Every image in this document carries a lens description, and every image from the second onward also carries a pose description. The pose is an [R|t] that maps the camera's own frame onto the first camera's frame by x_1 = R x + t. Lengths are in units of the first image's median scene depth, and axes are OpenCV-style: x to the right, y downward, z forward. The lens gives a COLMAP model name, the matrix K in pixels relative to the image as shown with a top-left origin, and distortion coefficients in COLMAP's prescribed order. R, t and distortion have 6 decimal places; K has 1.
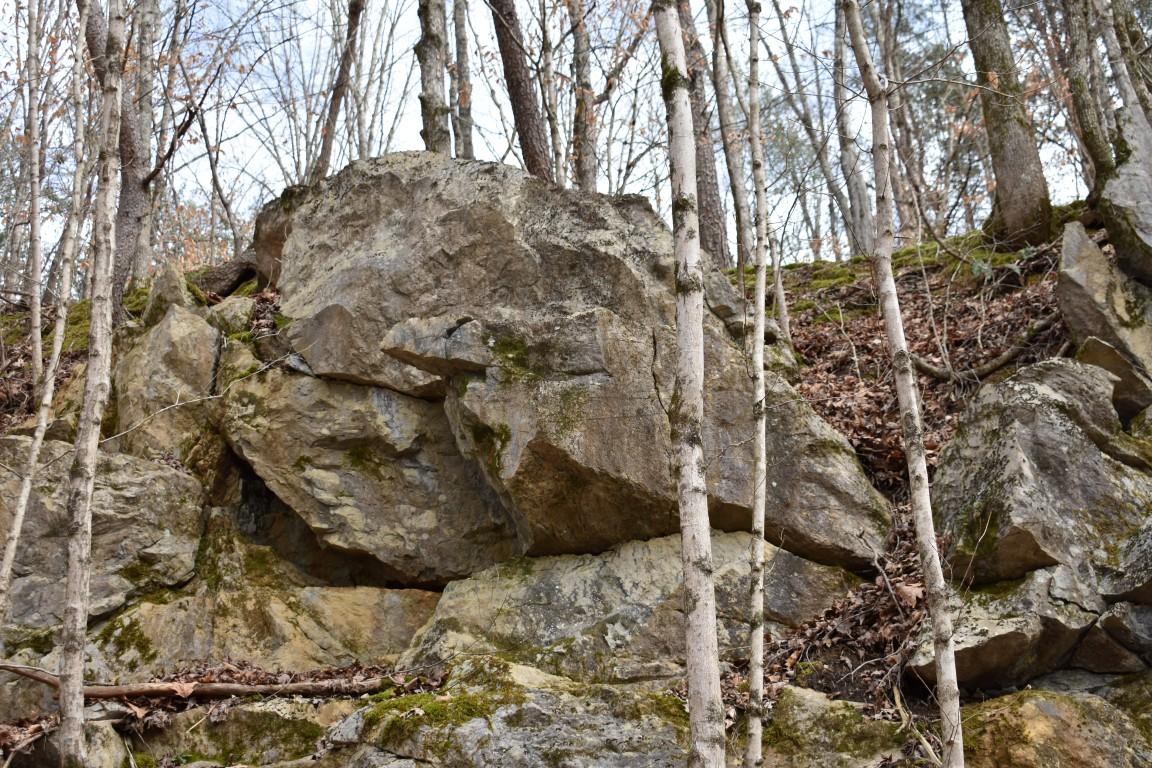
lens RADIAL K [[1731.8, 0, 575.0], [0, 1731.8, 383.7], [0, 0, 1]] dist [-0.008933, 0.000000]
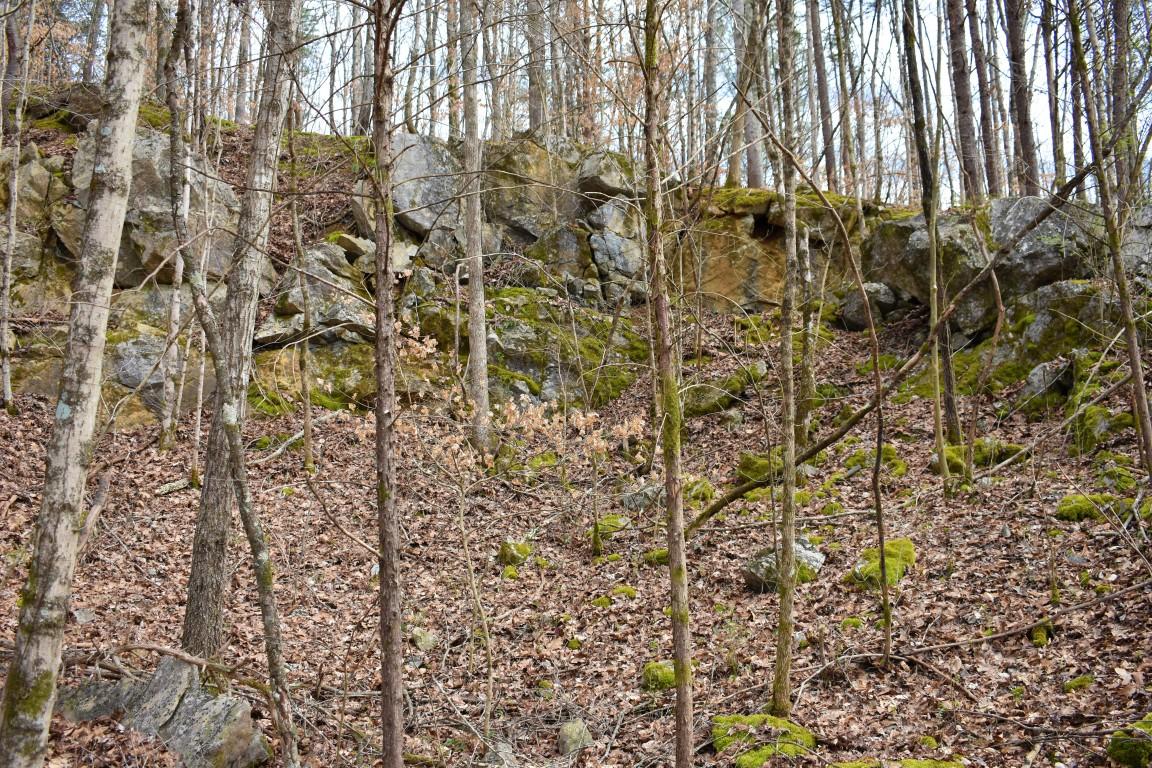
lens RADIAL K [[1193.8, 0, 574.5], [0, 1193.8, 381.4], [0, 0, 1]] dist [-0.042807, 0.000000]
pose [[0.969534, 0.088930, 0.228245, 0.245066], [-0.156494, 0.941701, 0.297839, -0.503024], [-0.188452, -0.324484, 0.926928, -1.214218]]
